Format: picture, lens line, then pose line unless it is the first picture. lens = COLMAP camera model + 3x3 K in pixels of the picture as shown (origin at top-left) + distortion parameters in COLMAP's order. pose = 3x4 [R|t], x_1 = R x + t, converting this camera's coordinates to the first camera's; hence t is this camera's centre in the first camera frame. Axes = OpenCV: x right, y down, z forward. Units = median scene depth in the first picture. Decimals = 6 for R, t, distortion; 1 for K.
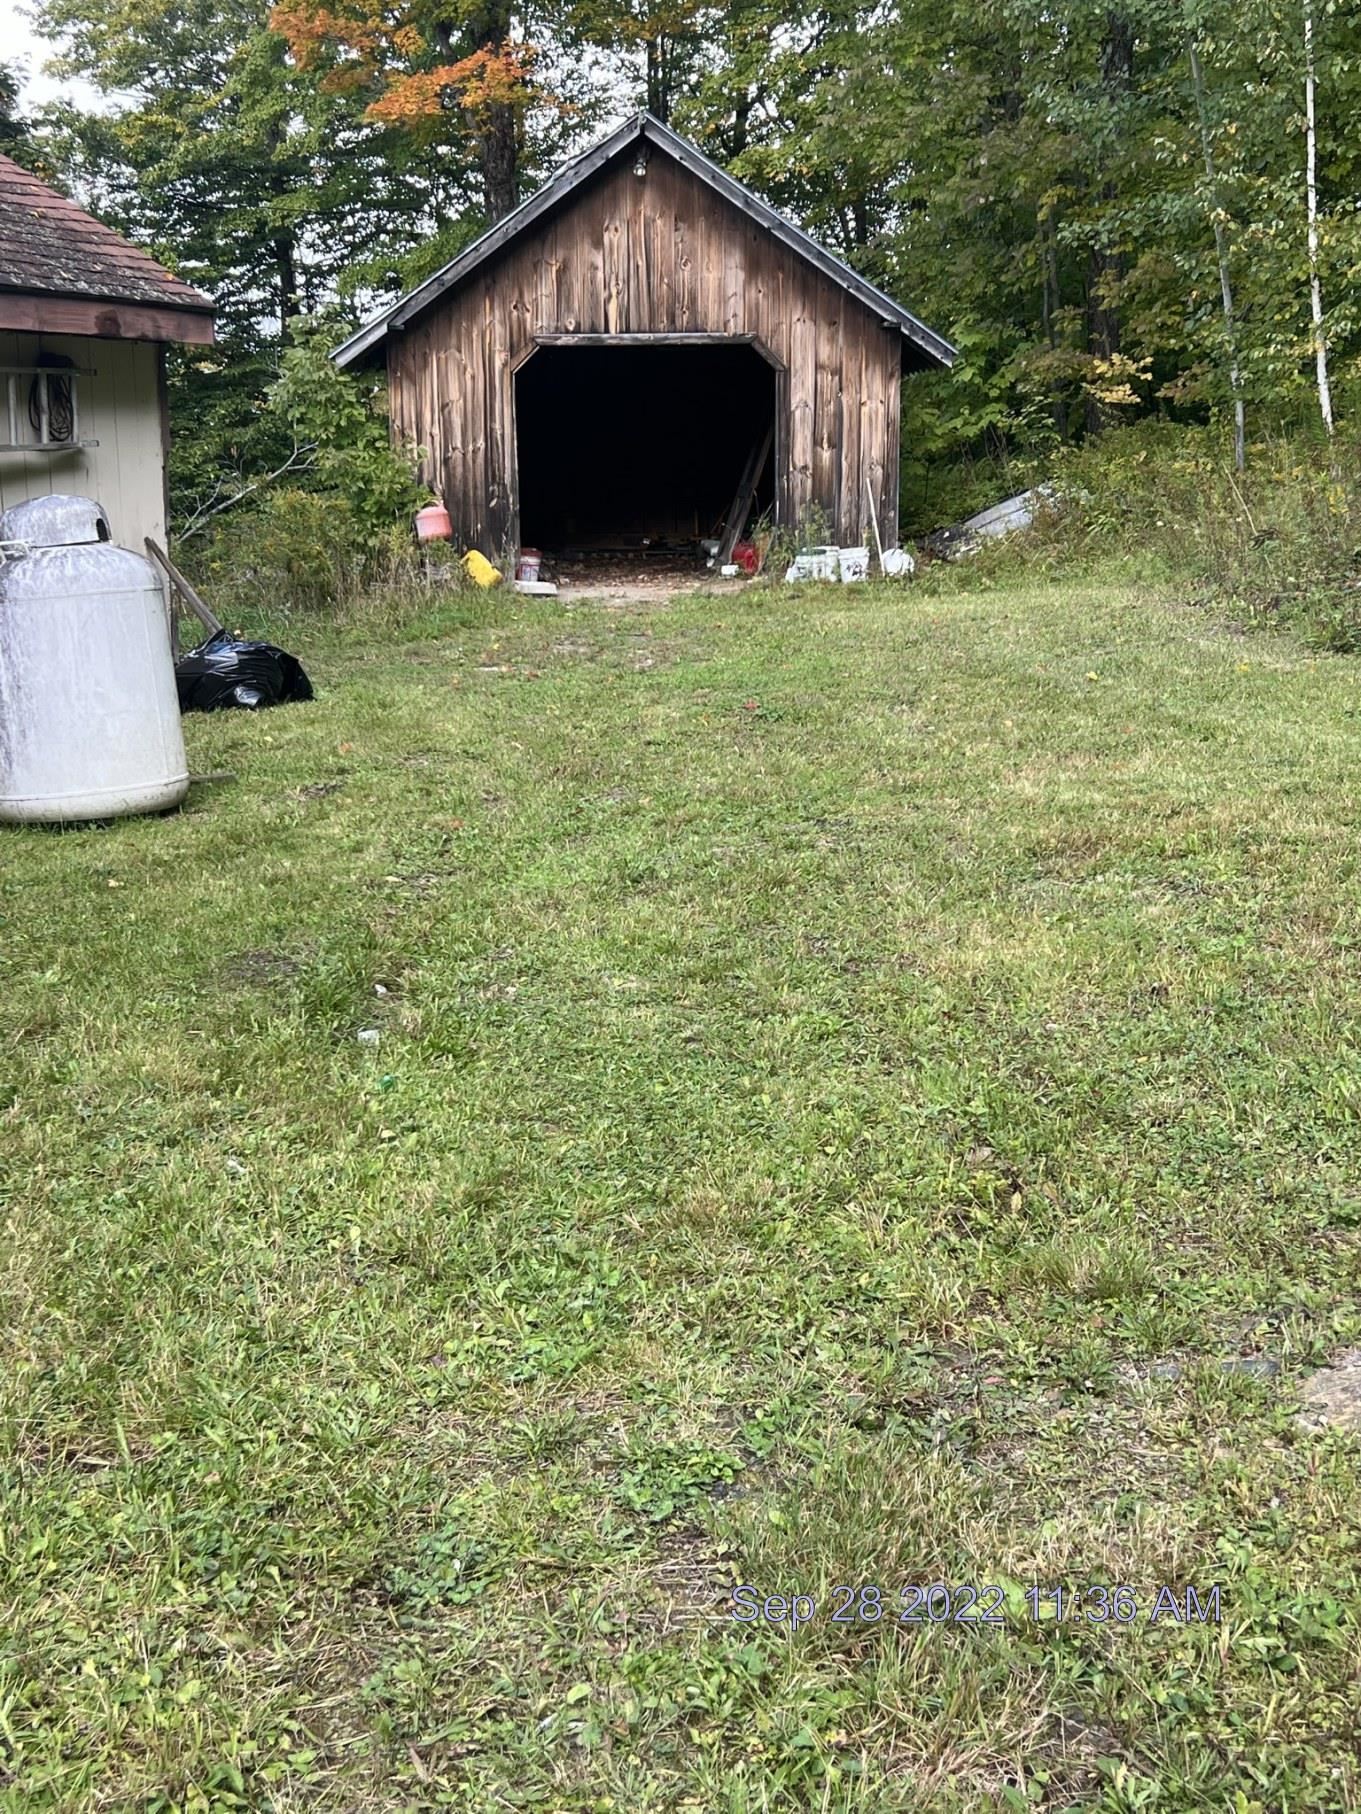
lens RADIAL K [[2065.2, 0, 680.5], [0, 2065.2, 907.0], [0, 0, 1]] dist [0.090799, 0.002017]
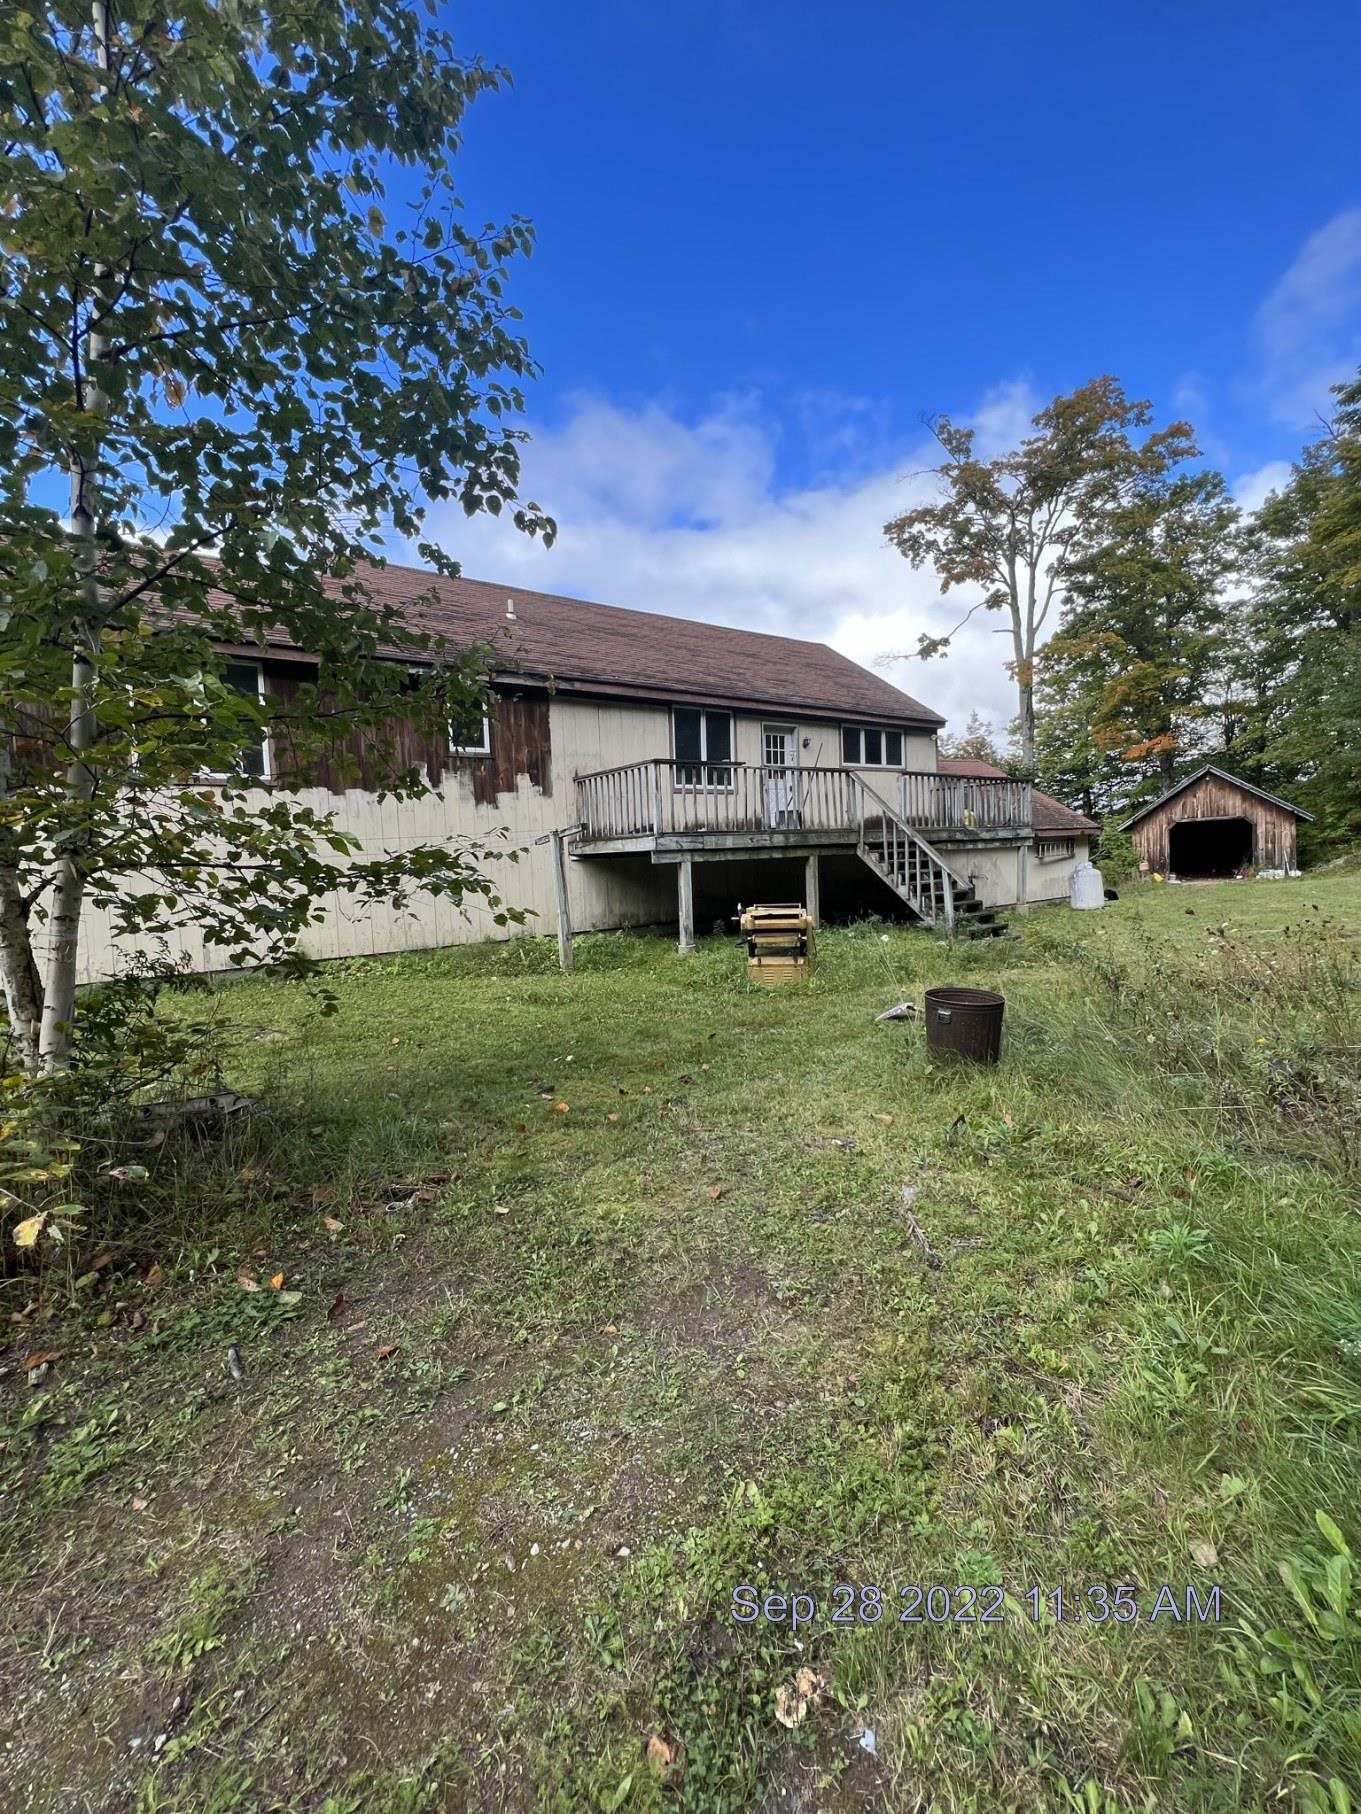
lens RADIAL K [[729.6, 0, 680.7], [0, 729.6, 898.6], [0, 0, 1]] dist [-0.000774, 0.000046]
pose [[0.782745, -0.000377, -0.622342, 0.057970], [-0.093784, 0.988509, -0.118555, 0.128817], [0.615235, 0.151164, 0.773715, -0.640841]]
